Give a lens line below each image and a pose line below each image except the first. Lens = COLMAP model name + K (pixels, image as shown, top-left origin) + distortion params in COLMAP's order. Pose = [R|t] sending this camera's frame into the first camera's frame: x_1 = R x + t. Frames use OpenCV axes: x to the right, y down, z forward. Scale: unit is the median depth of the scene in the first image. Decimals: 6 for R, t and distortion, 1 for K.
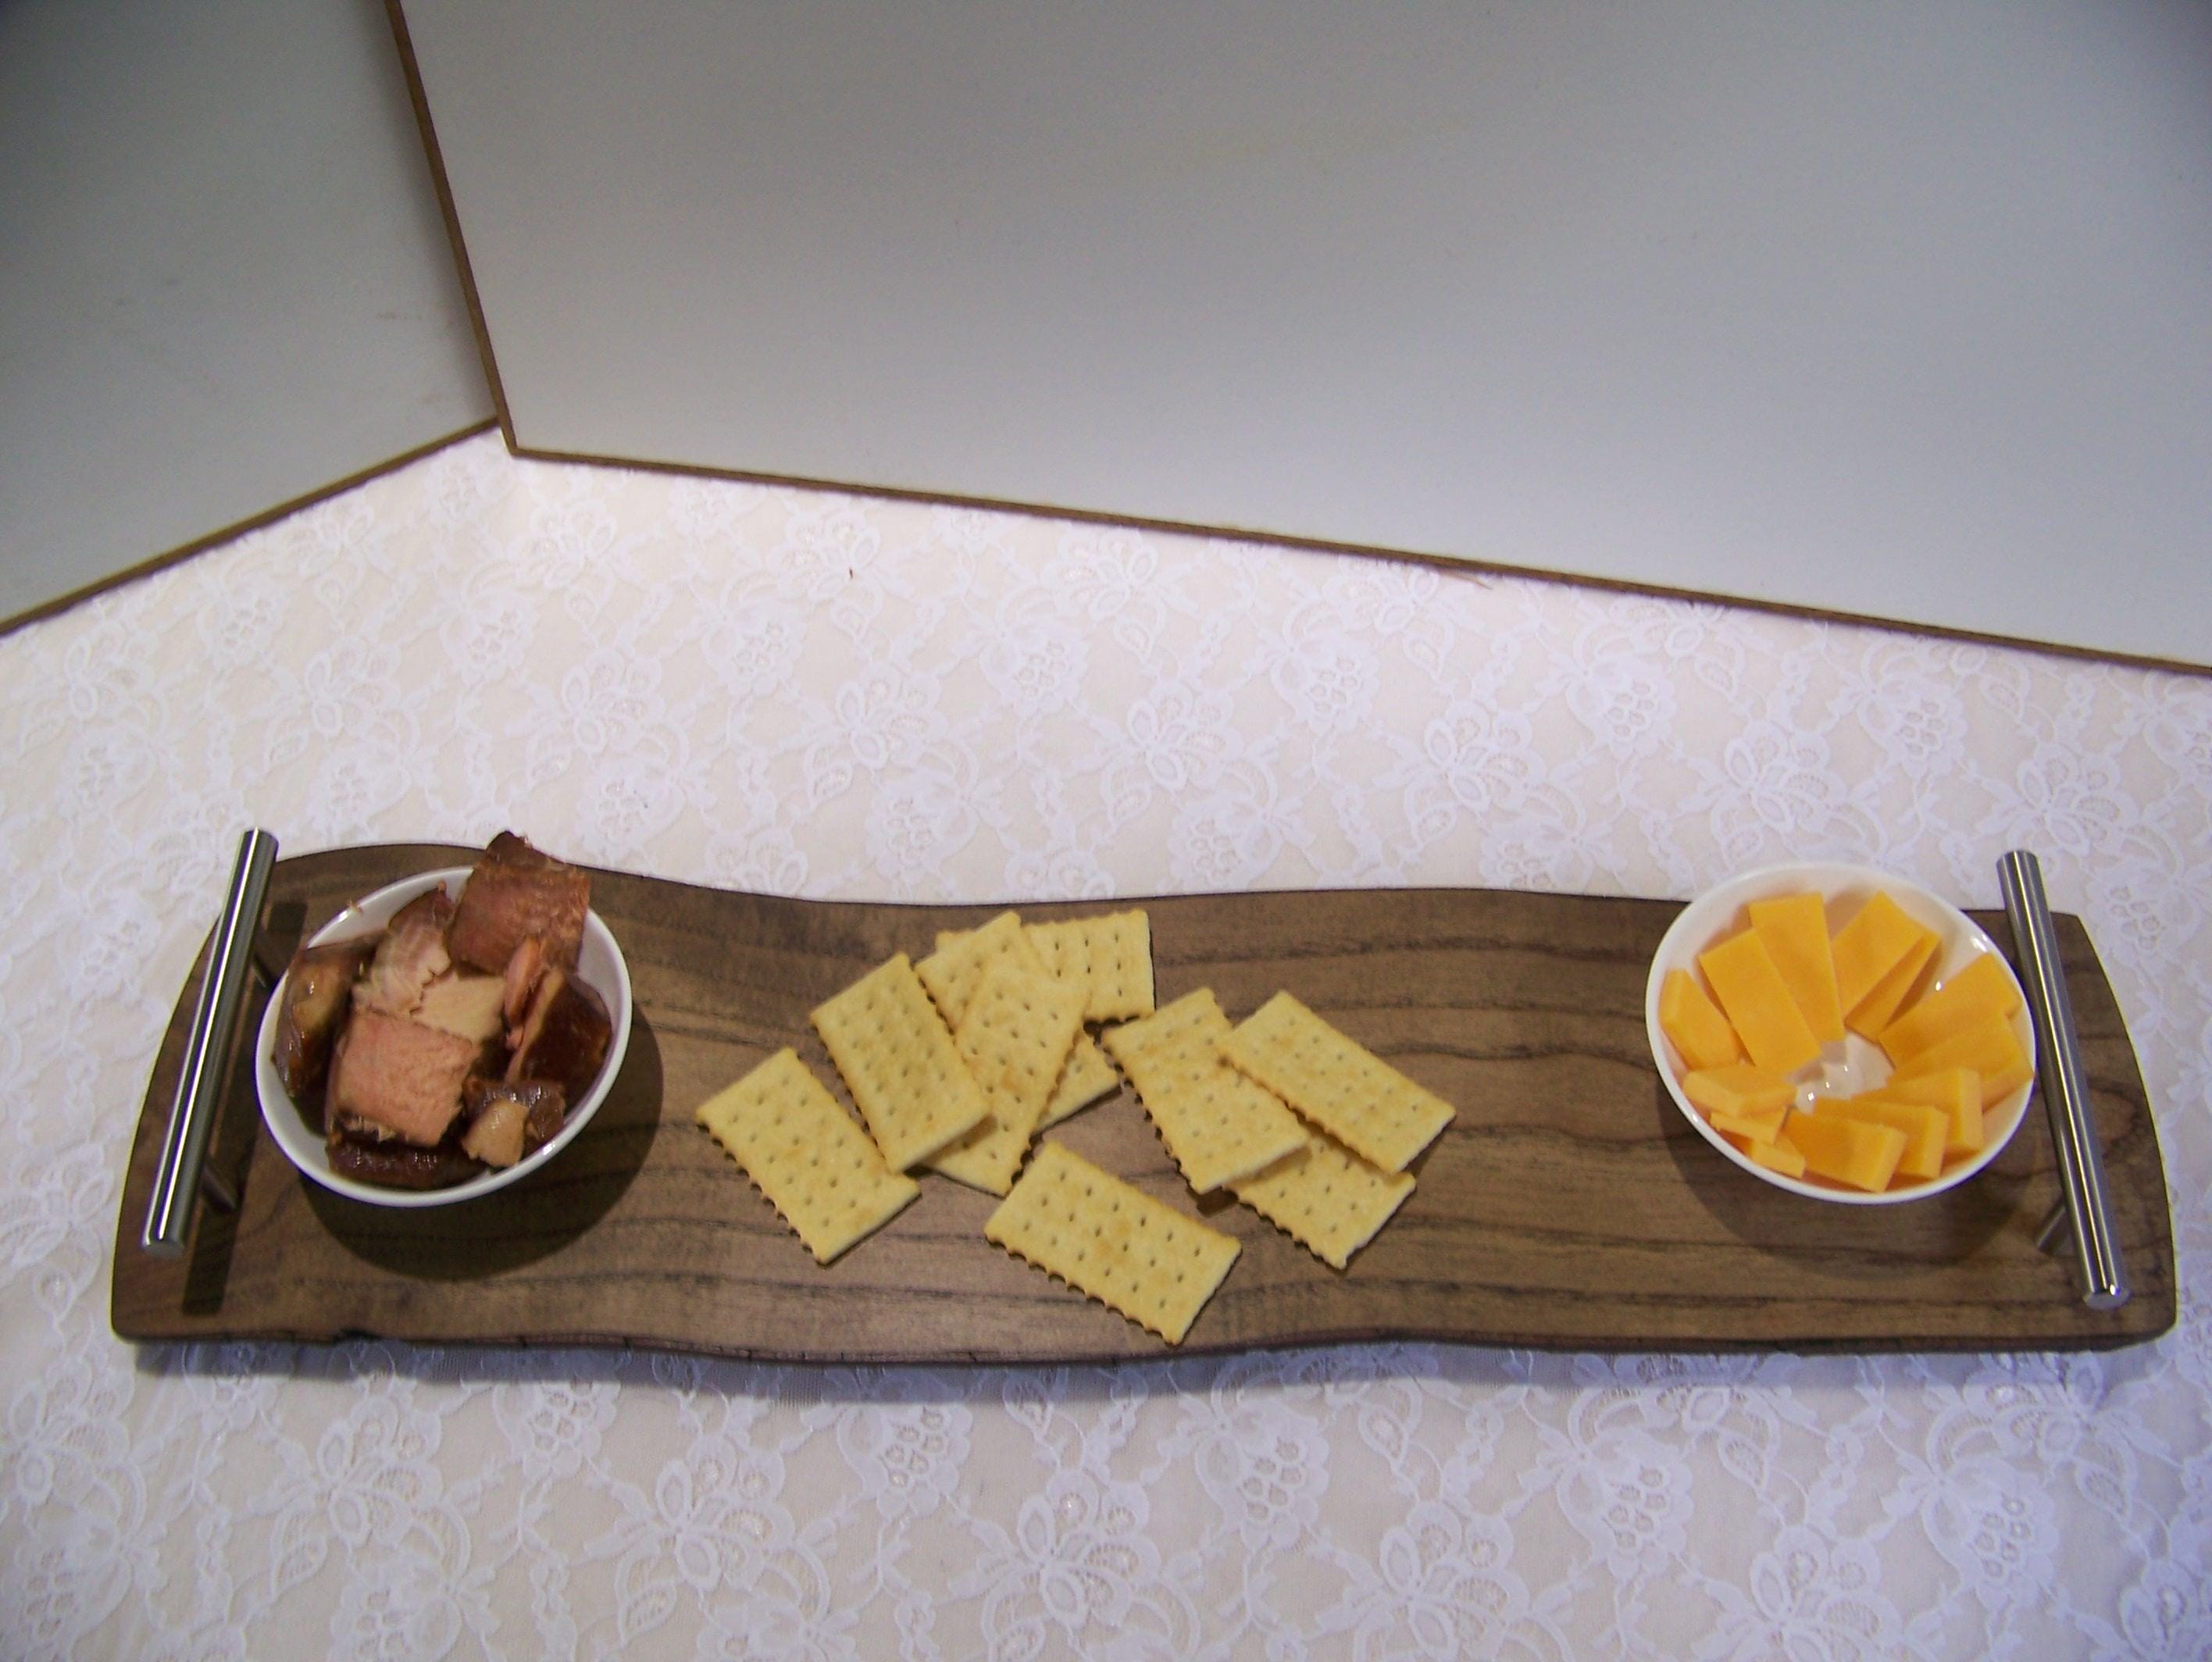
lens RADIAL K [[2381.6, 0, 1147.2], [0, 2381.6, 887.1], [0, 0, 1]] dist [-0.270416, 0.350763]
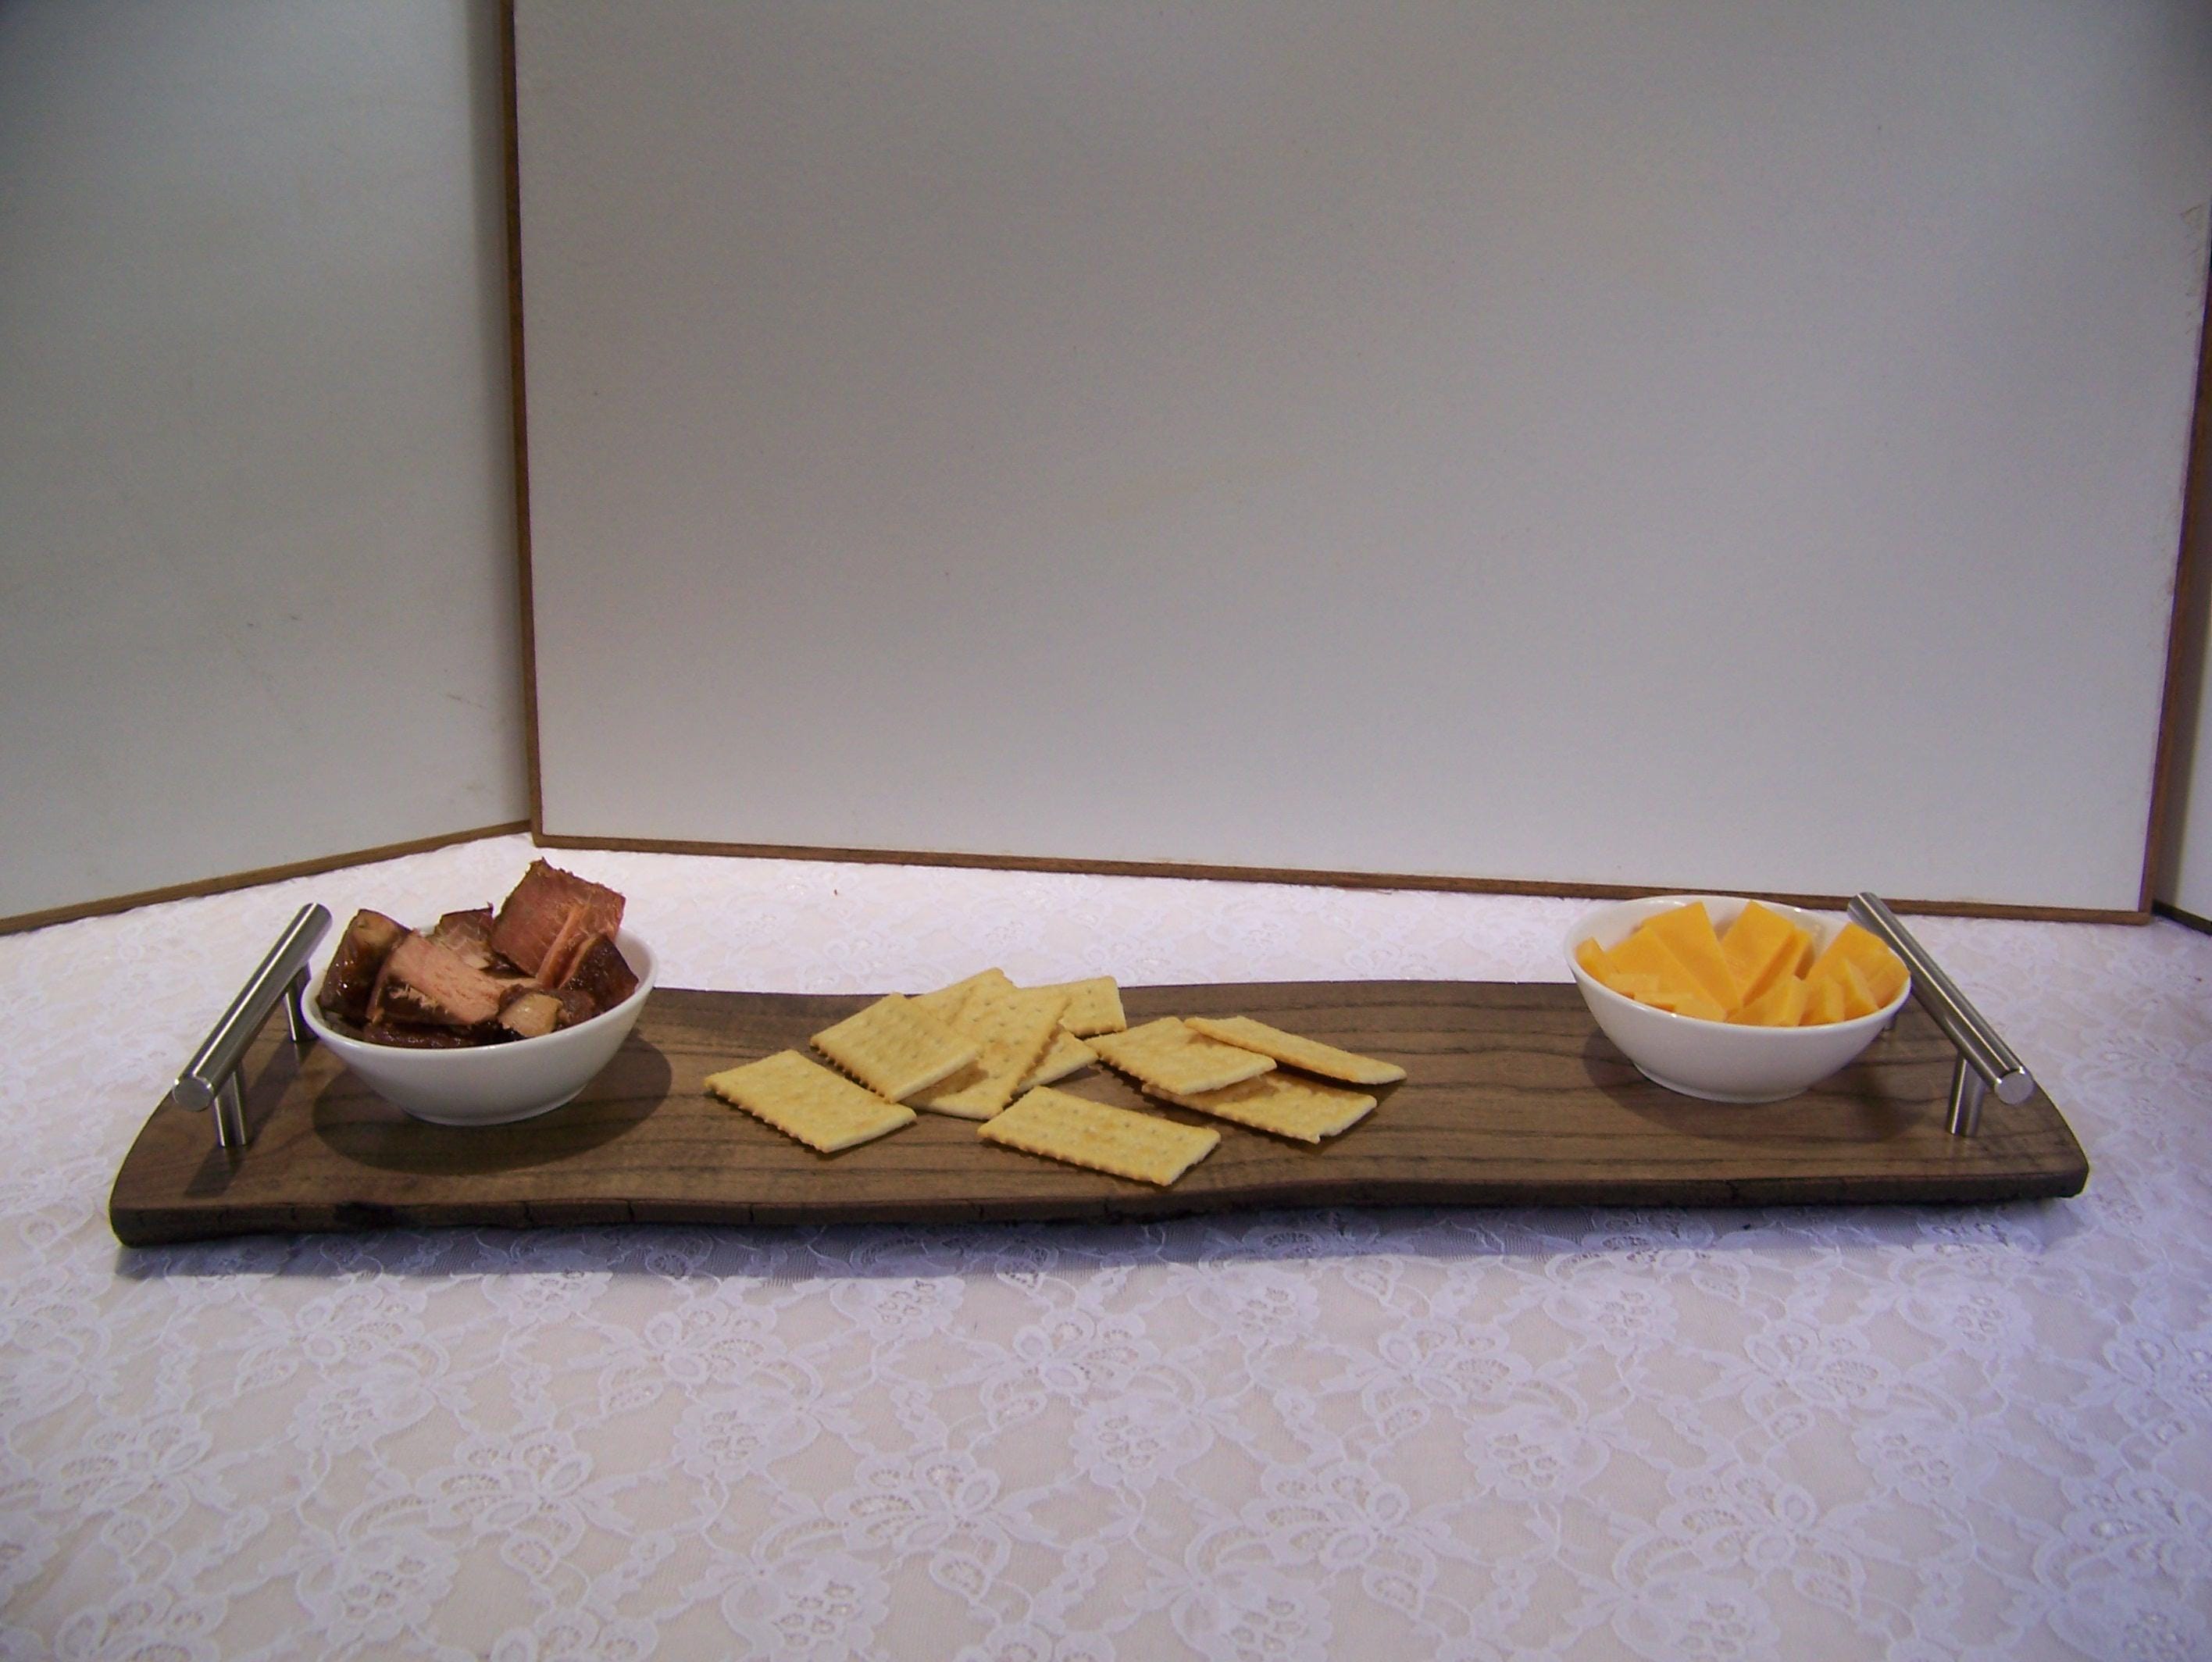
lens RADIAL K [[2357.5, 0, 1143.7], [0, 2357.5, 857.7], [0, 0, 1]] dist [-0.260213, 0.316551]
pose [[0.997400, 0.017763, 0.069838, -0.069435], [0.026464, 0.811136, -0.584258, 0.651153], [-0.067026, 0.584588, 0.808557, 0.069850]]
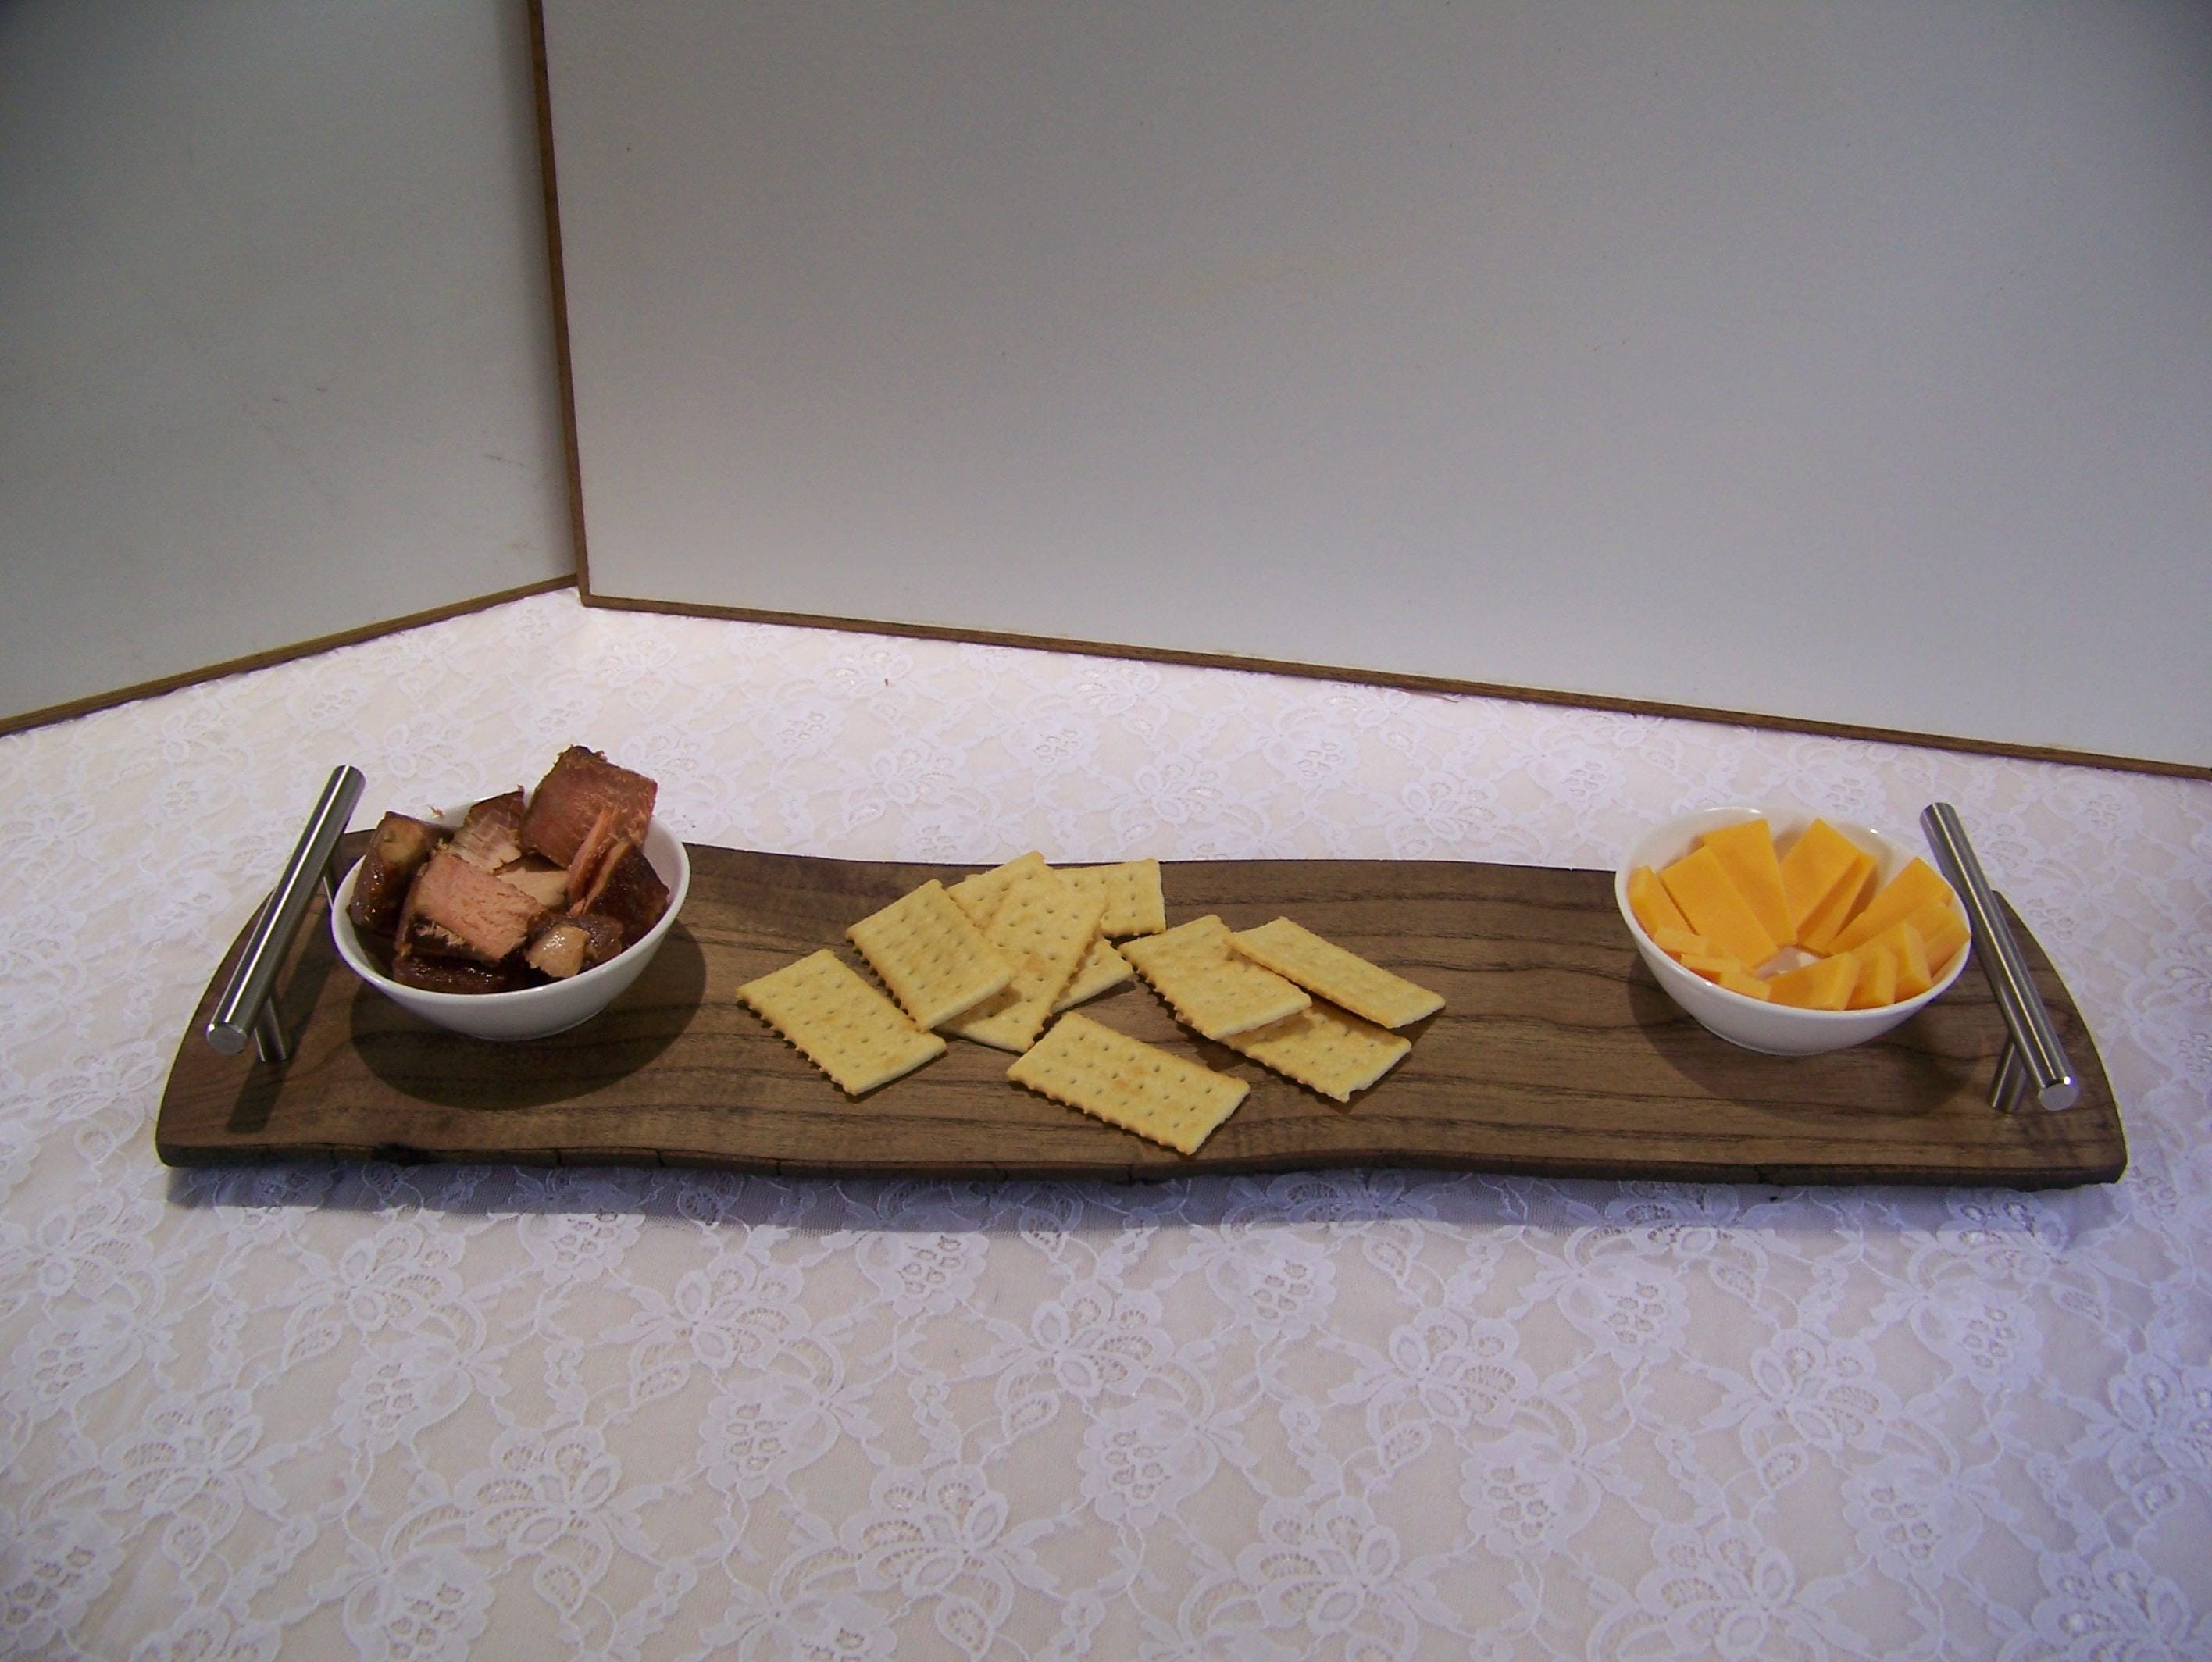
lens RADIAL K [[2366.4, 0, 1138.8], [0, 2366.4, 870.1], [0, 0, 1]] dist [-0.260862, 0.314760]
pose [[0.999076, 0.033307, 0.027170, -0.041171], [-0.021644, 0.935951, -0.351466, 0.422821], [-0.037136, 0.350553, 0.935806, -0.023571]]
